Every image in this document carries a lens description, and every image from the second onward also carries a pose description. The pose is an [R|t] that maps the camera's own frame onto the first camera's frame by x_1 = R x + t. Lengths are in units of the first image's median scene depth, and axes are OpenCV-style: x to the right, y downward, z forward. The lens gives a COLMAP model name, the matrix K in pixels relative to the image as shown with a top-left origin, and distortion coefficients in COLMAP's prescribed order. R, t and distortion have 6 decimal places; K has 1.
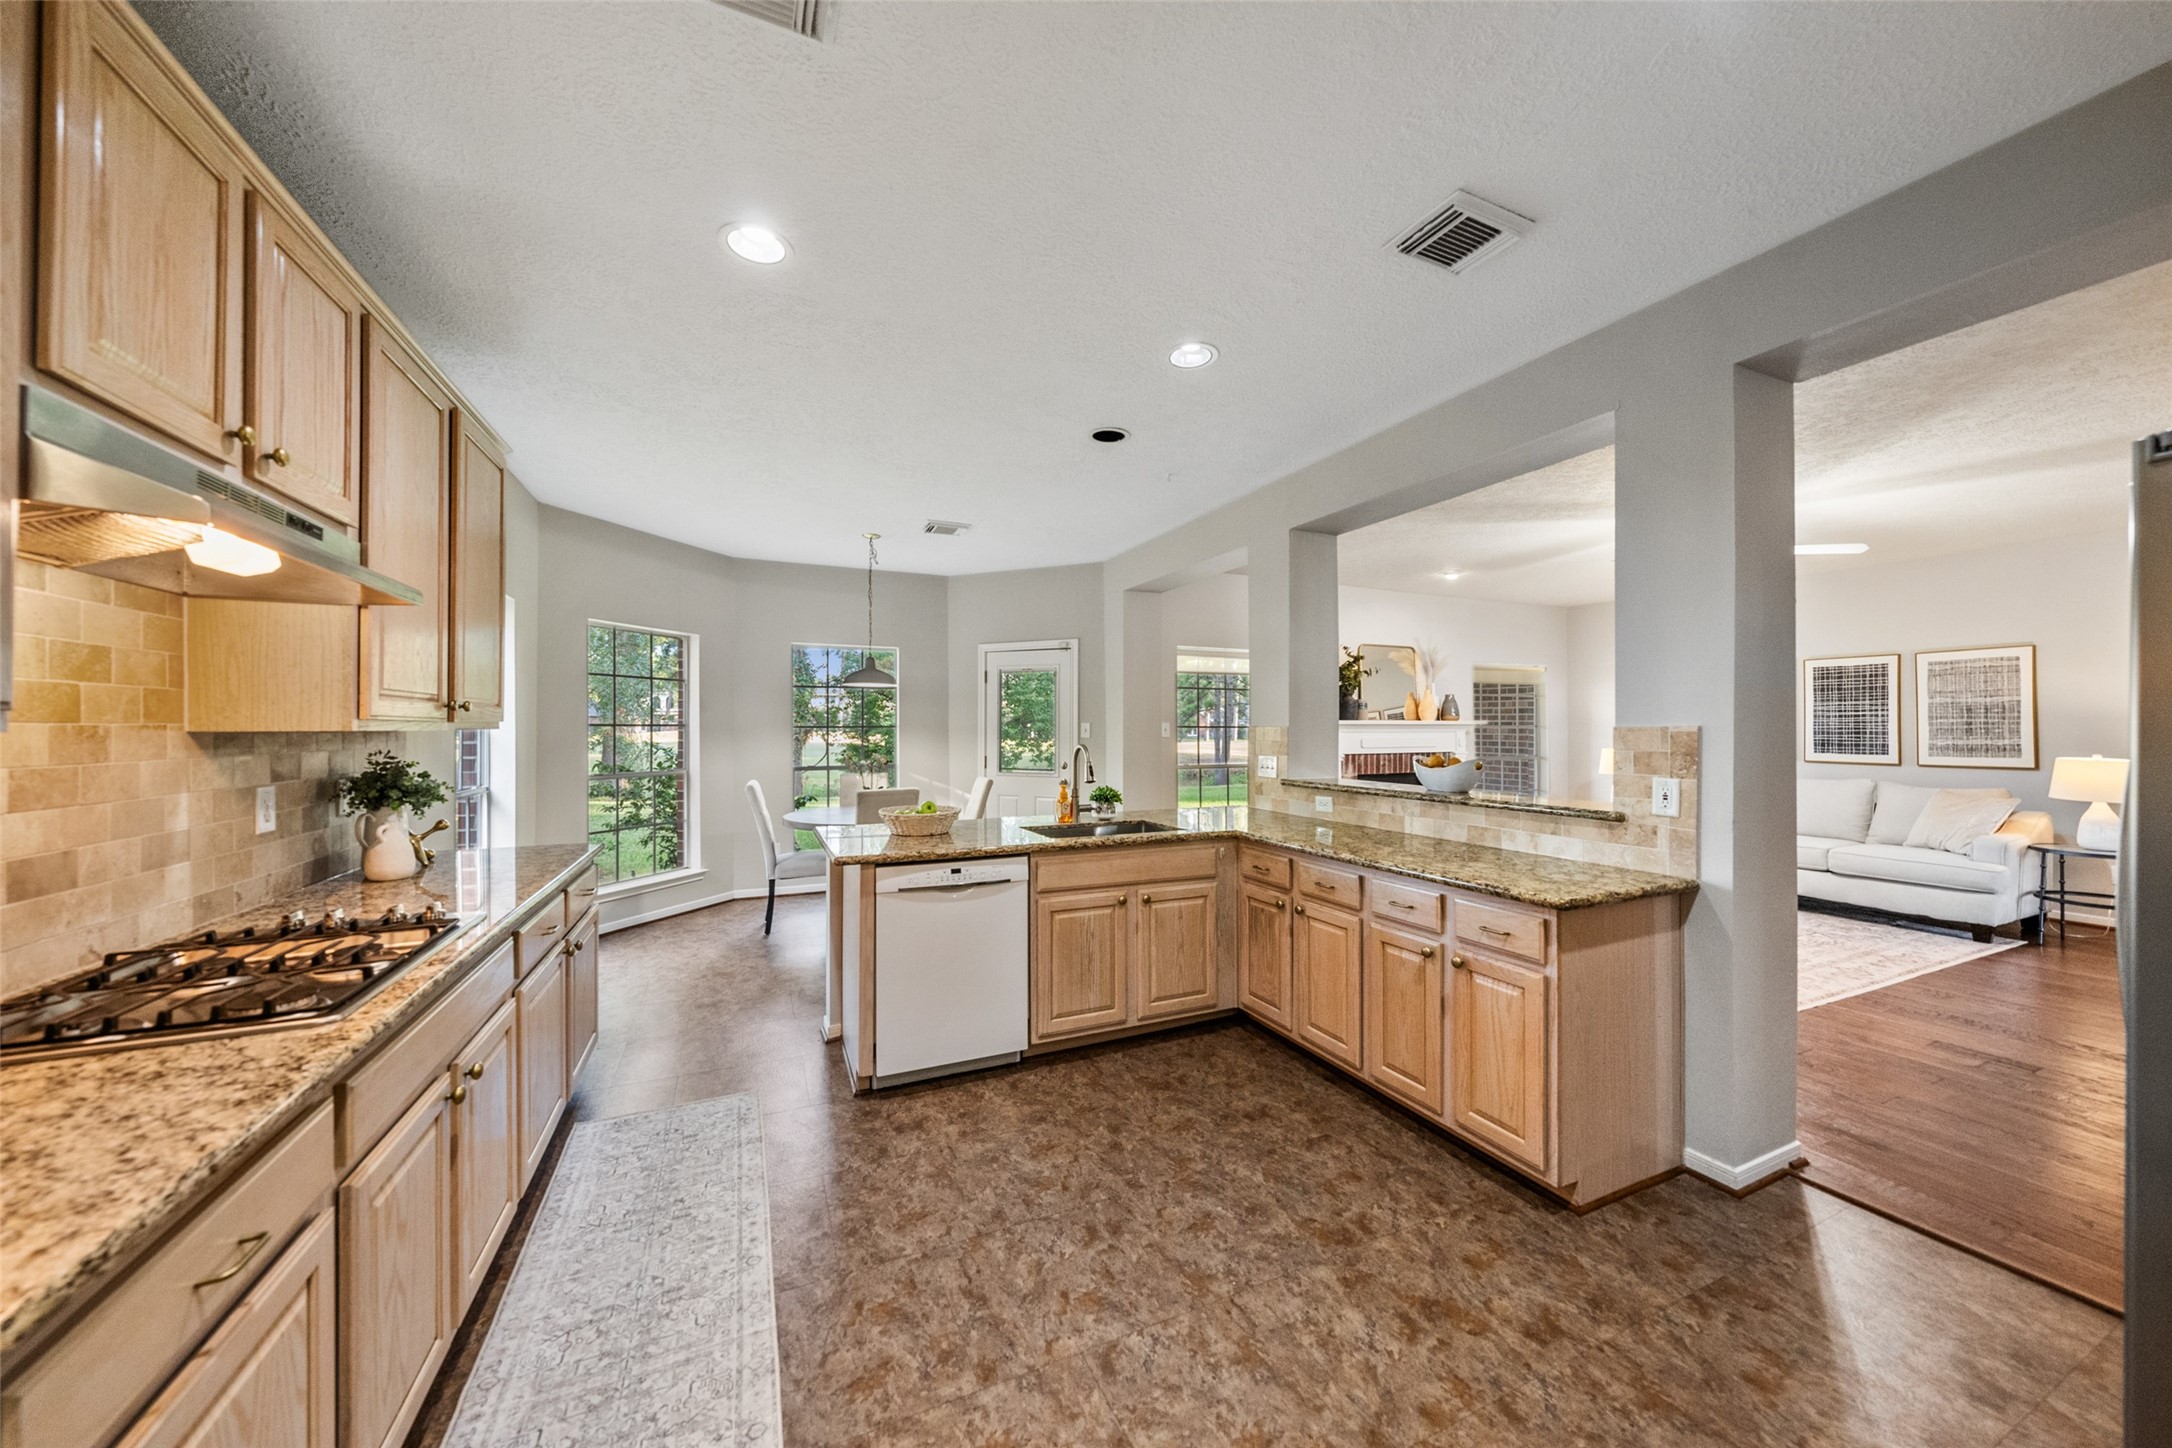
lens RADIAL K [[739.7, 0, 1079.4], [0, 739.7, 719.5], [0, 0, 1]] dist [-0.002309, 0.000367]
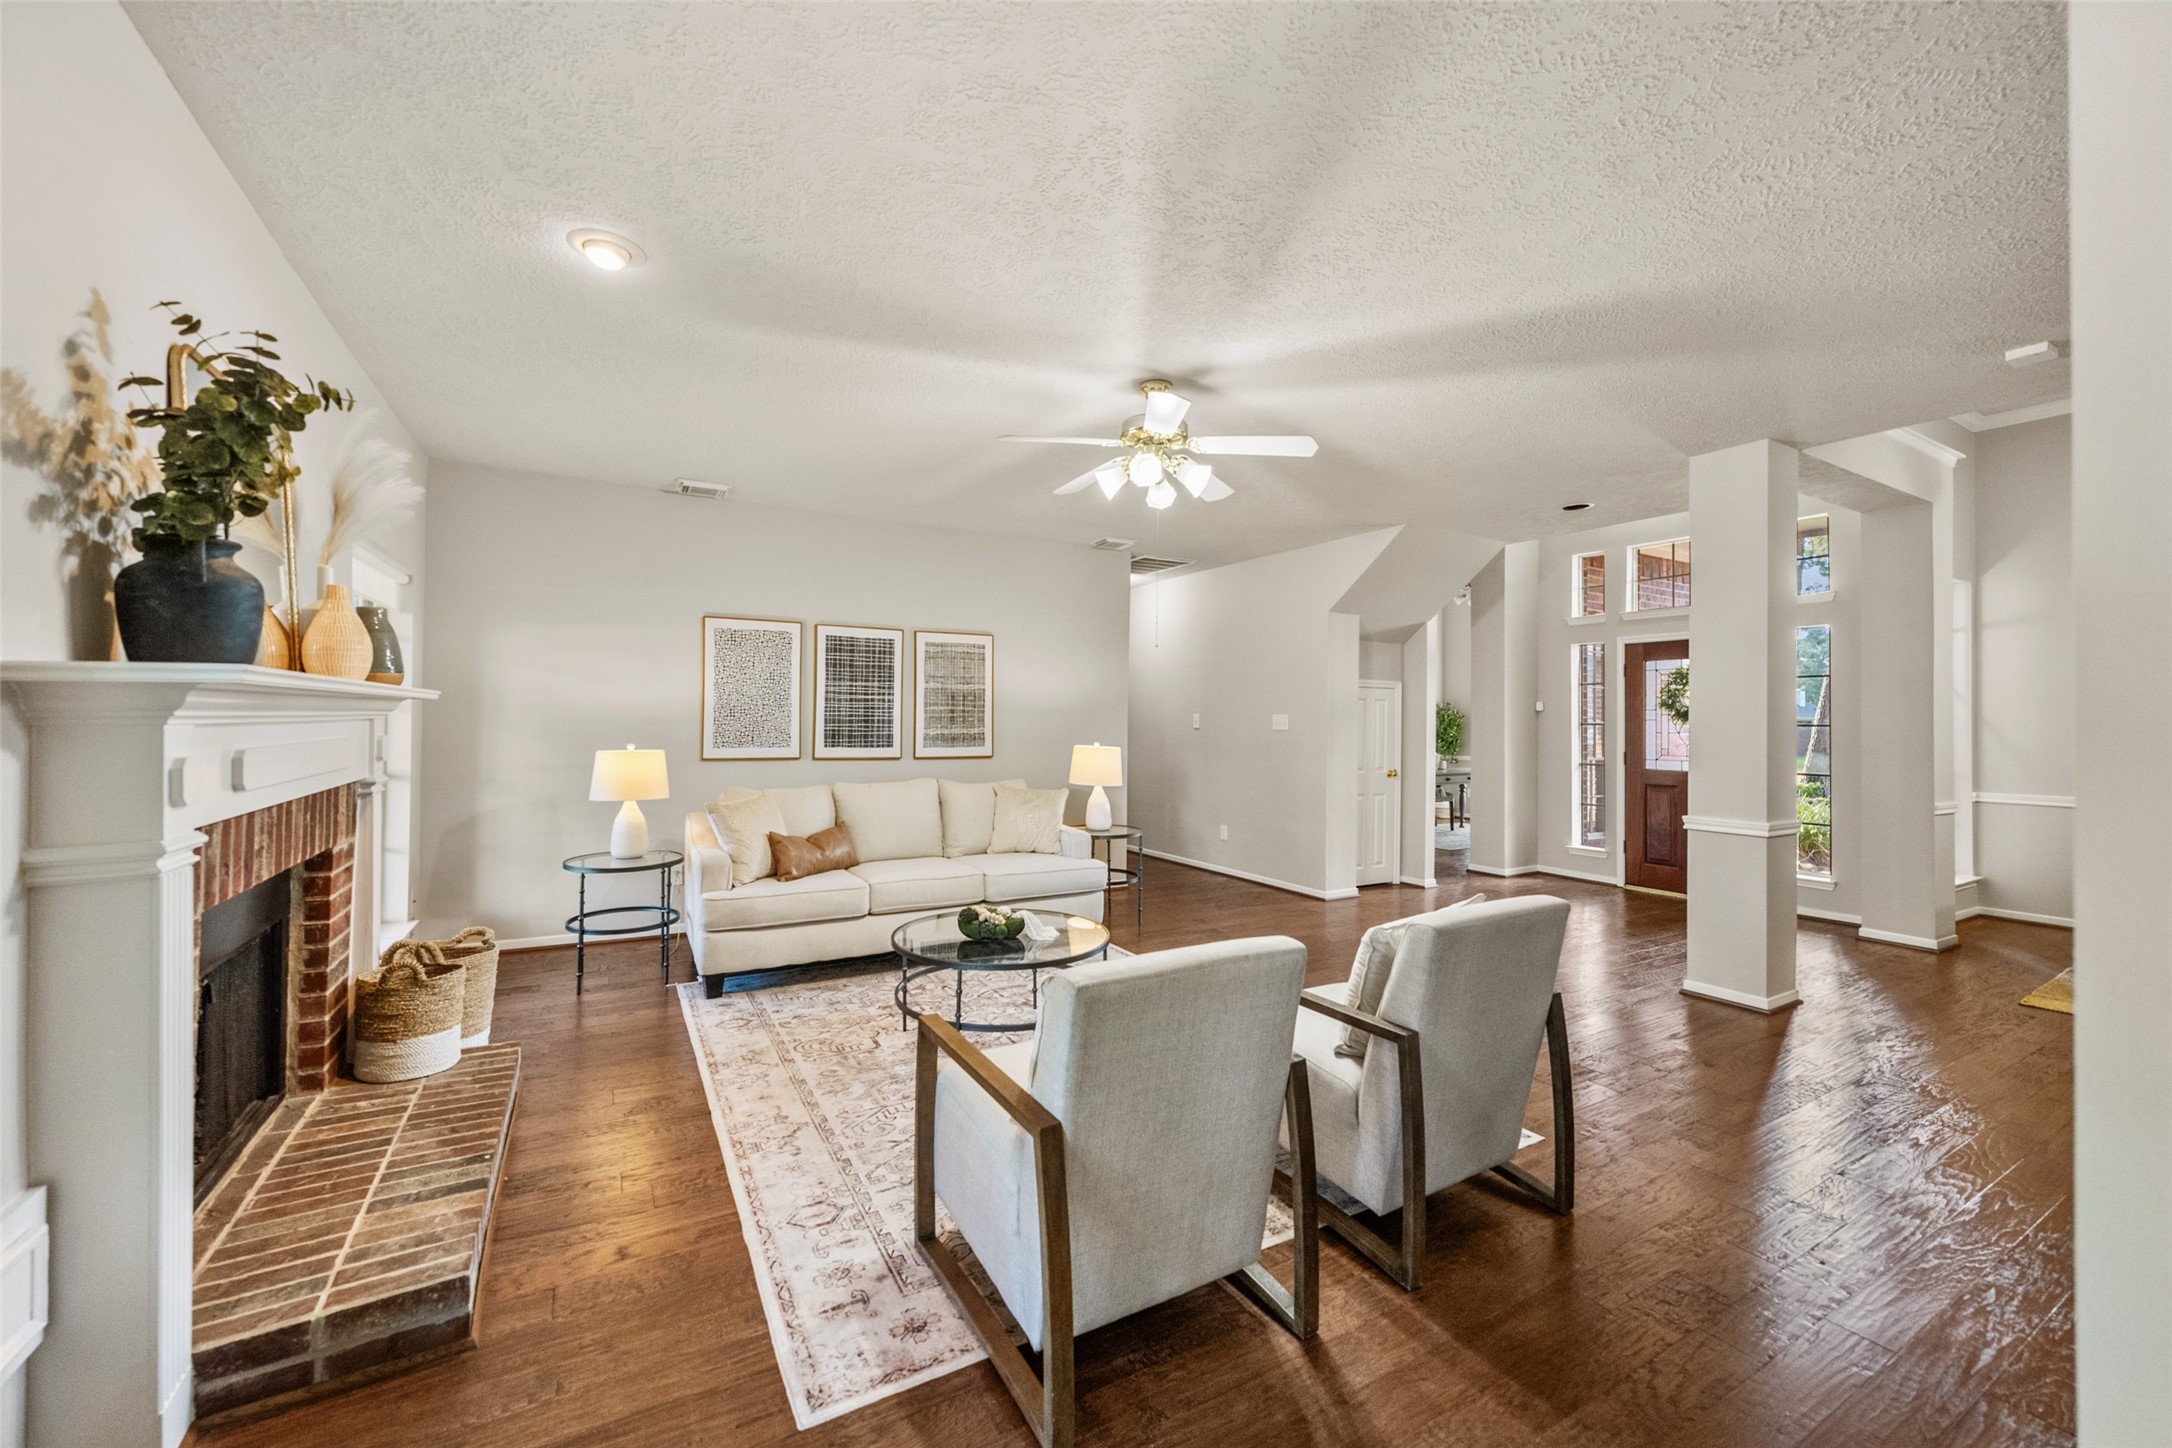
lens RADIAL K [[839.0, 0, 1071.2], [0, 839.0, 707.8], [0, 0, 1]] dist [-0.000198, -0.000580]
pose [[-0.093307, 0.011500, 0.995571, 0.236200], [-0.023253, 0.999635, -0.013726, 0.022771], [-0.995366, -0.024431, -0.093005, 1.799023]]
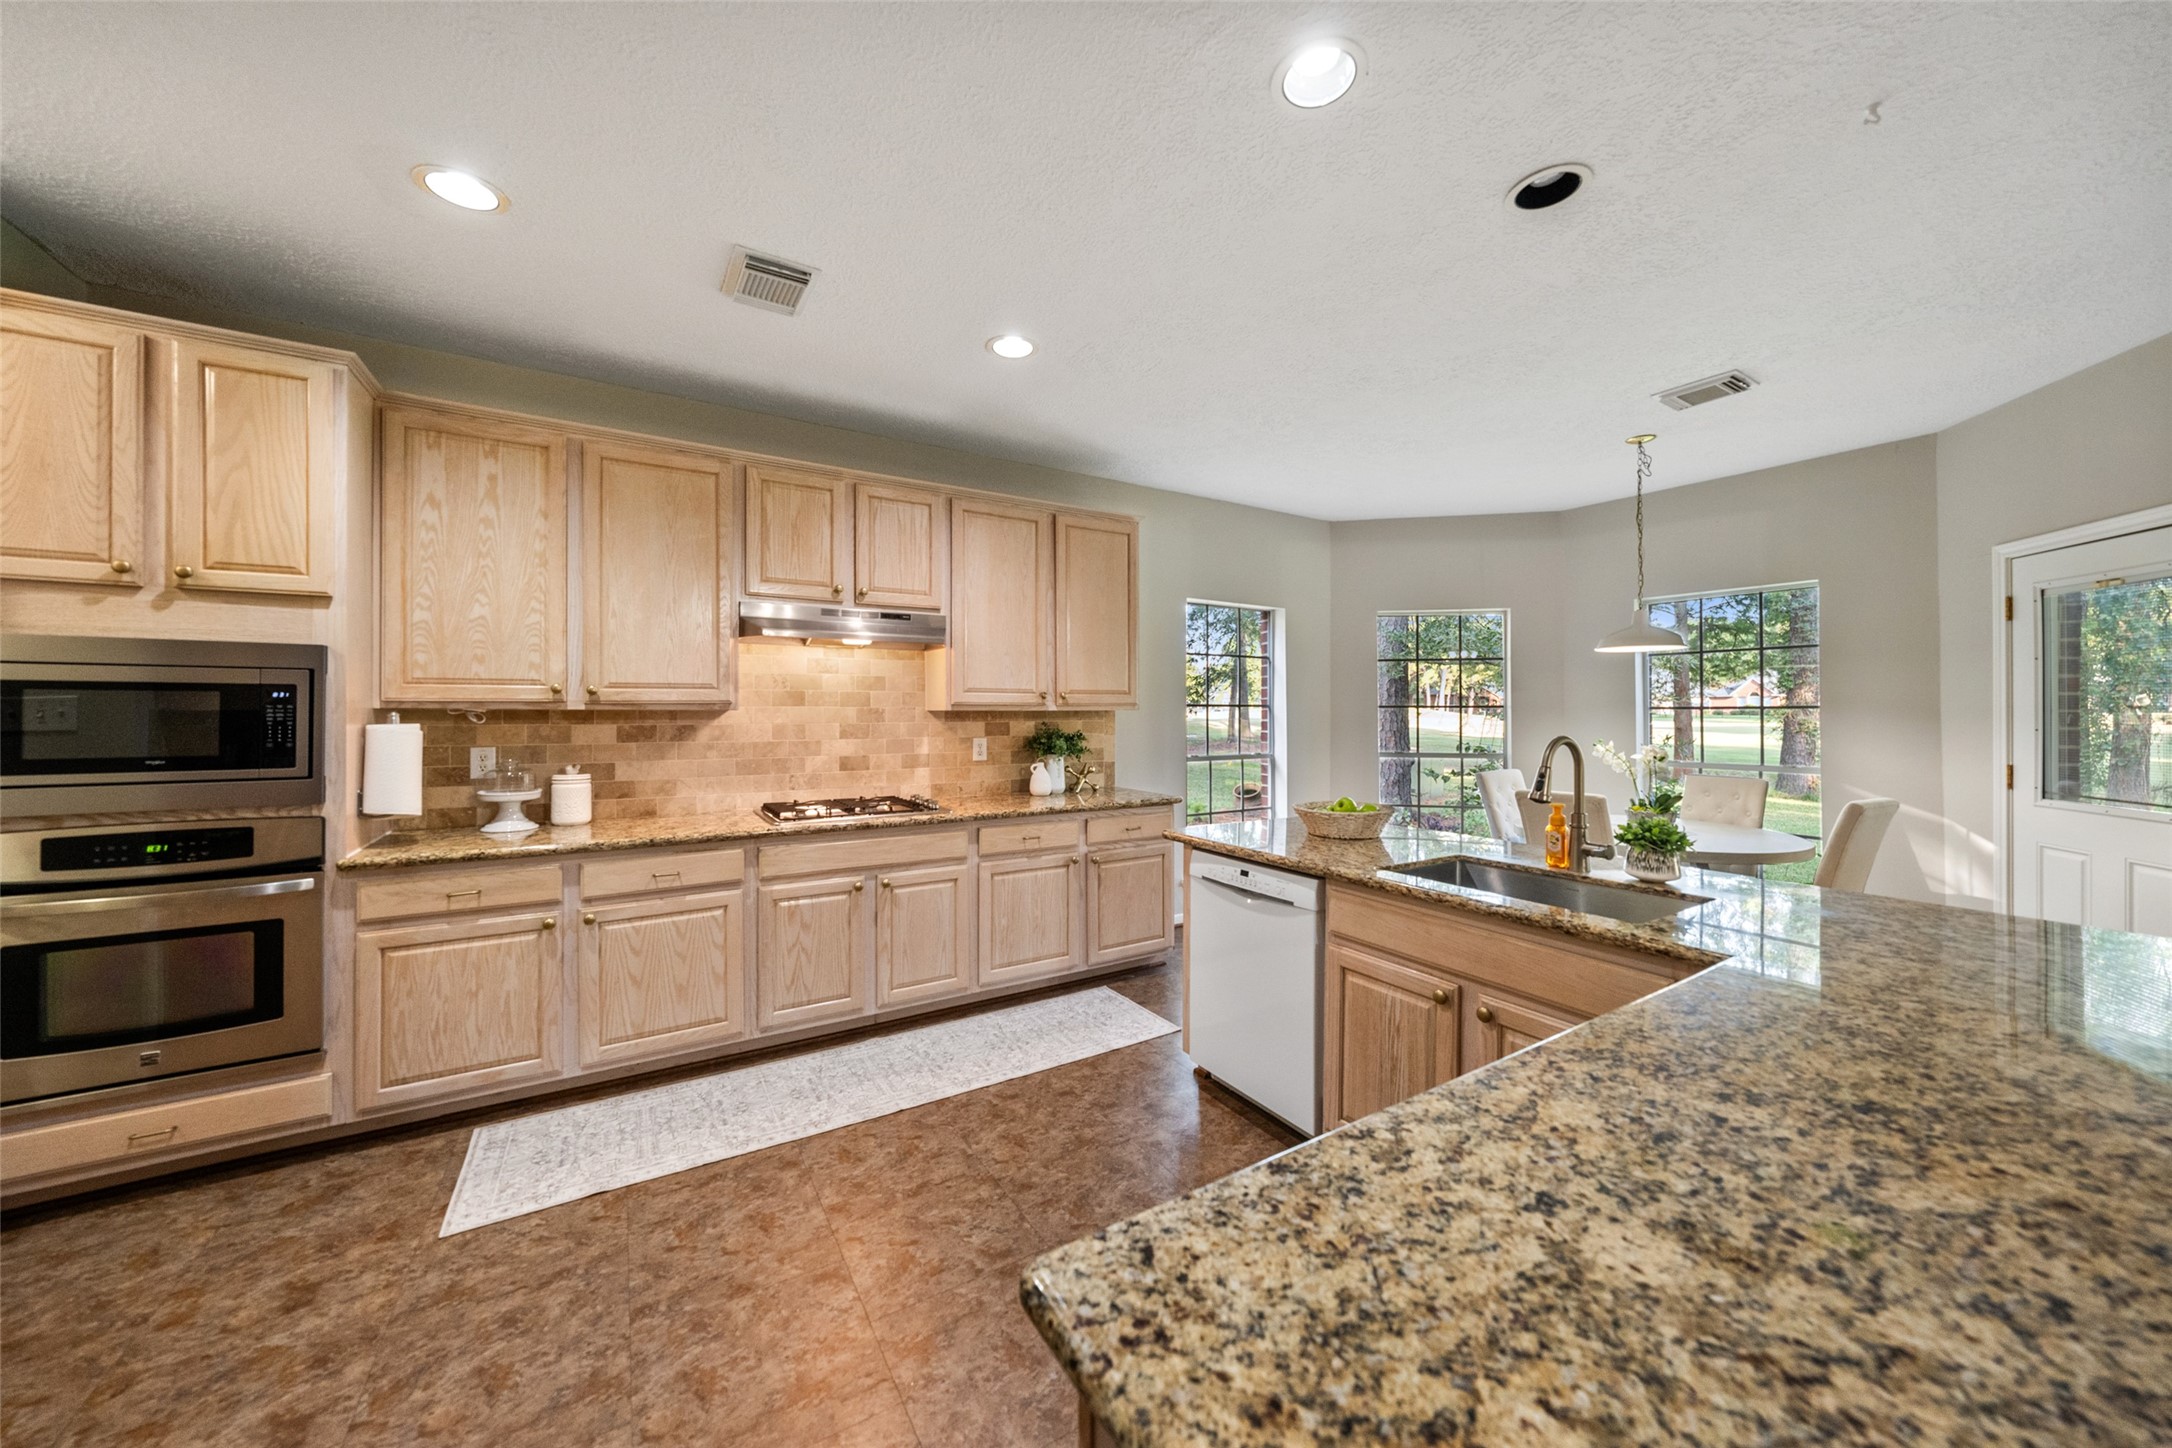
lens RADIAL K [[757.6, 0, 1088.0], [0, 757.6, 704.5], [0, 0, 1]] dist [-0.001916, -0.000133]
pose [[0.130587, -0.007392, -0.991409, 0.658527], [0.010379, 0.999928, -0.006088, 0.009751], [0.991383, -0.009494, 0.130654, 0.669556]]
